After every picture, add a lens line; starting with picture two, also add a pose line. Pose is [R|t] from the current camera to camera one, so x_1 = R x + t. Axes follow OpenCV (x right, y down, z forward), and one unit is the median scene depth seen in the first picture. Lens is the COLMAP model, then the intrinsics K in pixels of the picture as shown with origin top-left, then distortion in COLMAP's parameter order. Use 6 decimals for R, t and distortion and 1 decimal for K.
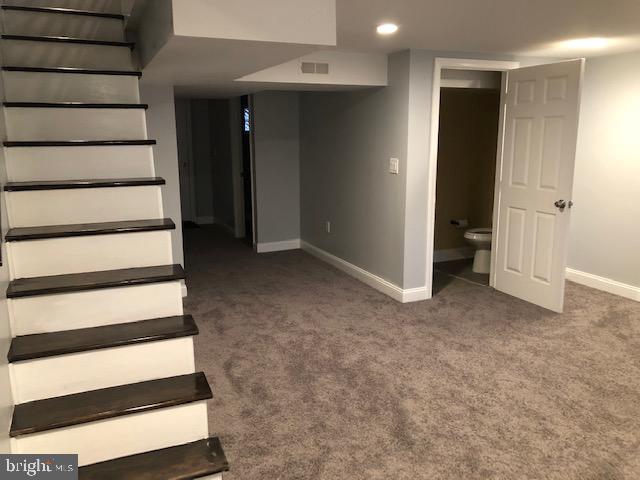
lens RADIAL K [[526.8, 0, 318.1], [0, 526.8, 240.4], [0, 0, 1]] dist [0.017916, -0.010913]
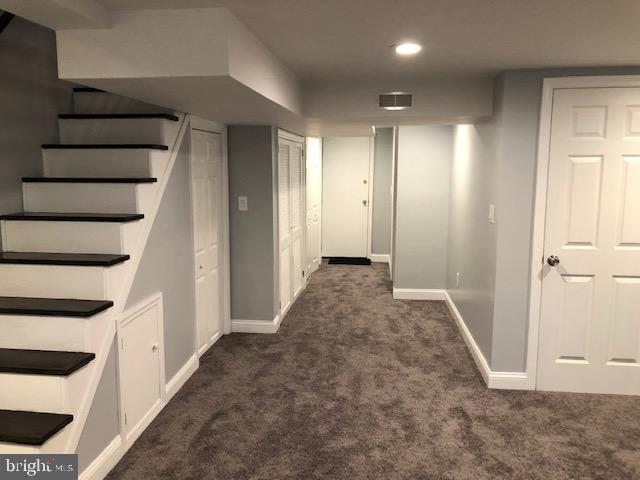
lens RADIAL K [[526.8, 0, 319.9], [0, 526.8, 241.1], [0, 0, 1]] dist [0.017916, -0.010913]
pose [[0.860662, 0.077765, -0.503203, 0.391889], [-0.110601, 0.993224, -0.035675, -0.052444], [0.497019, 0.086358, 0.863432, 0.217097]]
